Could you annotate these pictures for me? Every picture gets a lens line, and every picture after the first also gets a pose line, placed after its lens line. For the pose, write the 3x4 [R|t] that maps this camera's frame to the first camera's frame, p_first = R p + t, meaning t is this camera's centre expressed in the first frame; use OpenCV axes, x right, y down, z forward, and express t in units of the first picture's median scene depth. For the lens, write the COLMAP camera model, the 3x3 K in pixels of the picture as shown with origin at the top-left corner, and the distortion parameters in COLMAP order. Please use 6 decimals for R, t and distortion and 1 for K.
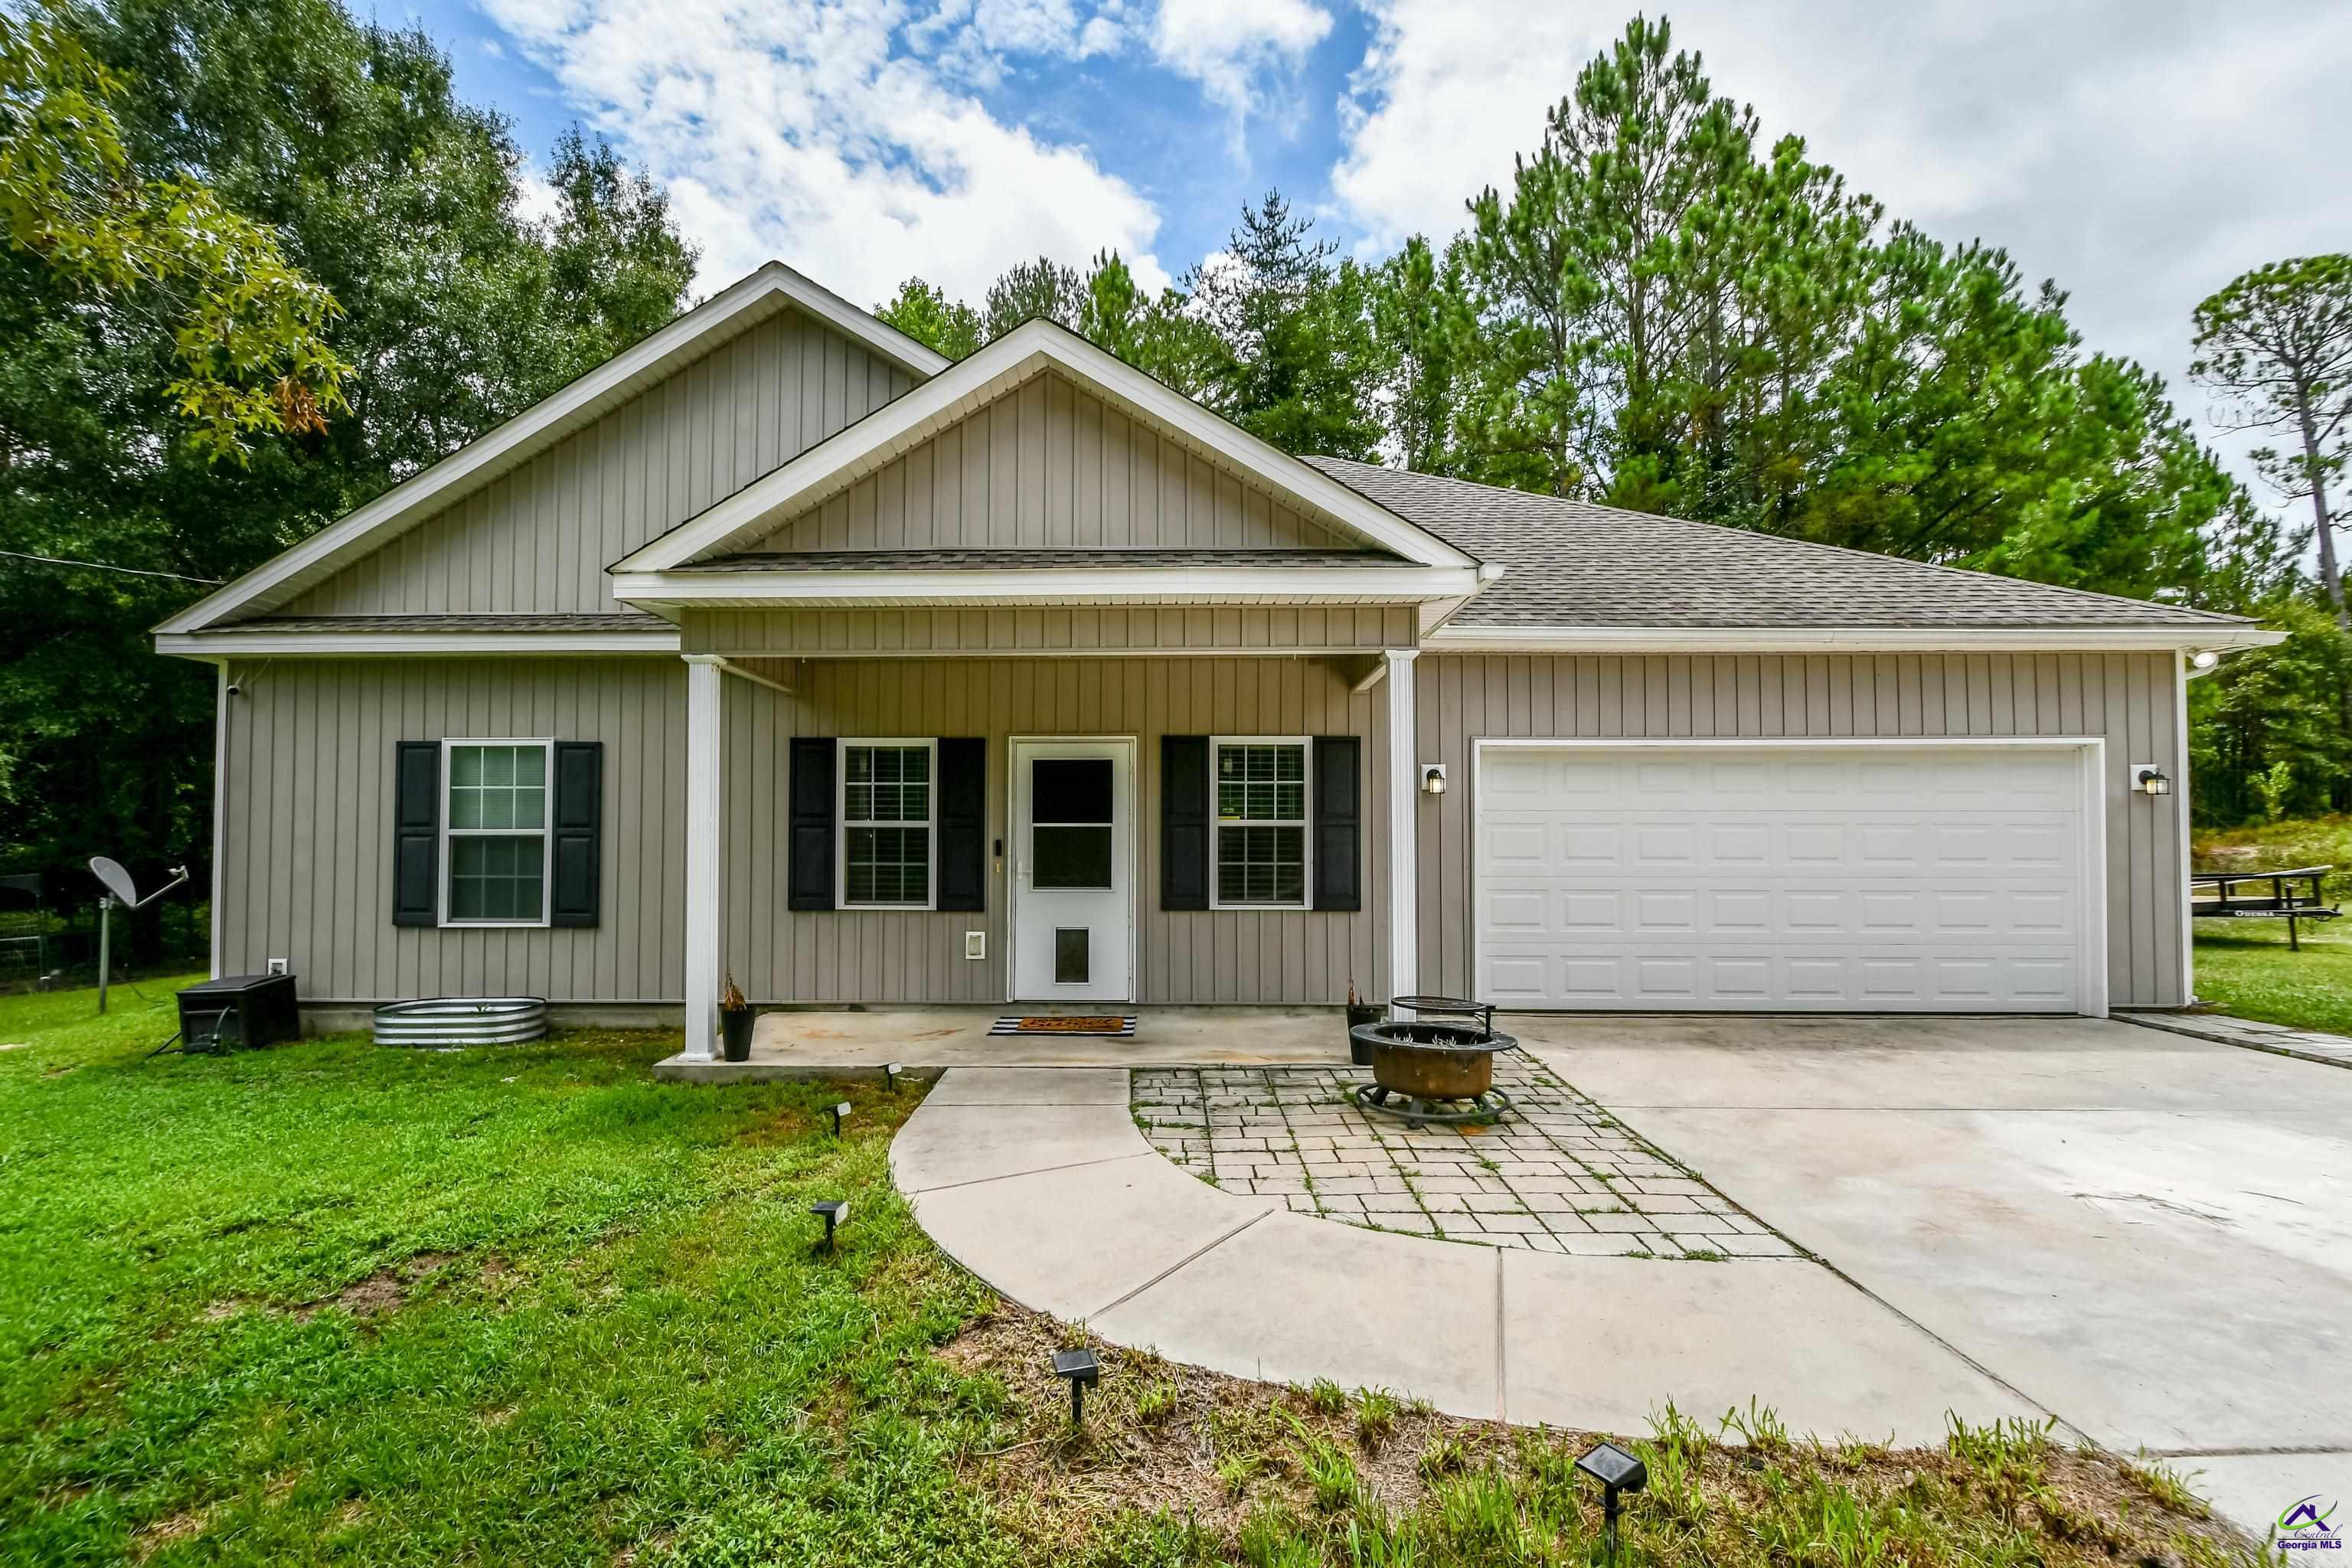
lens RADIAL K [[1030.9, 0, 1161.8], [0, 1030.9, 787.1], [0, 0, 1]] dist [0.003220, -0.004991]
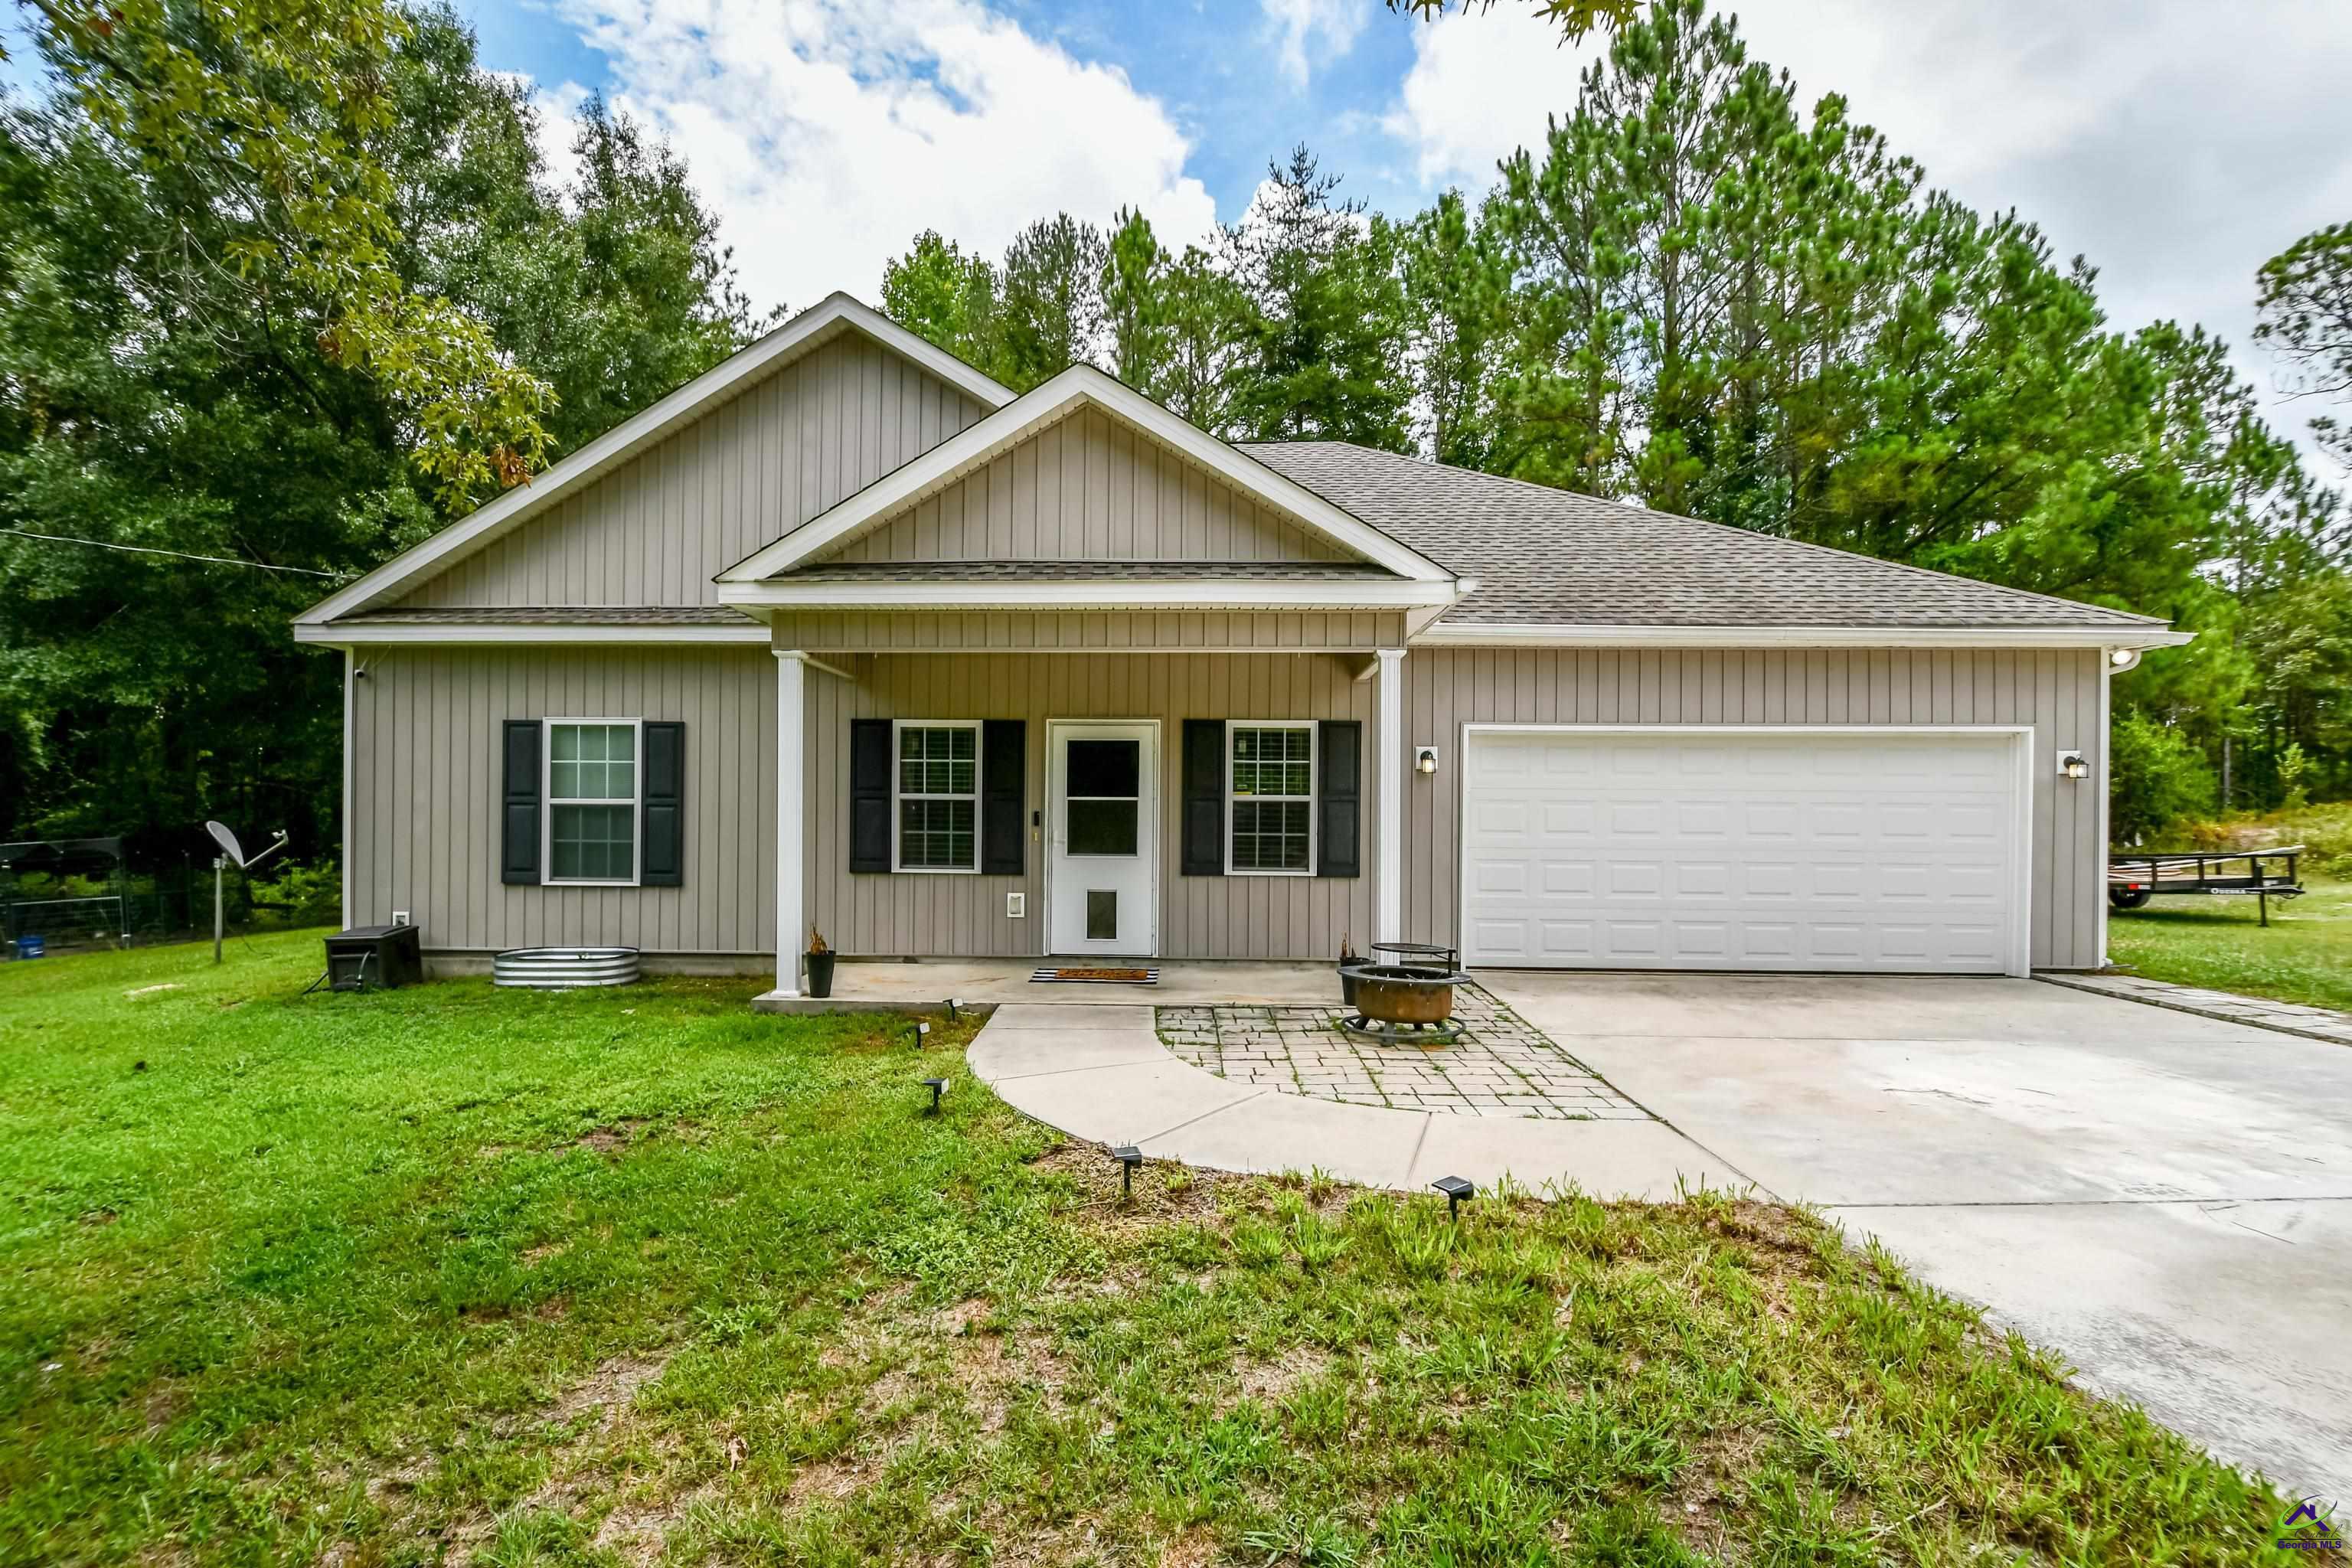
lens RADIAL K [[1109.2, 0, 1183.6], [0, 1109.2, 782.6], [0, 0, 1]] dist [-0.018944, -0.000442]
pose [[0.999970, 0.007214, 0.002878, -0.002414], [-0.007277, 0.999725, 0.022289, -0.007599], [-0.002716, -0.022309, 0.999747, -0.189093]]
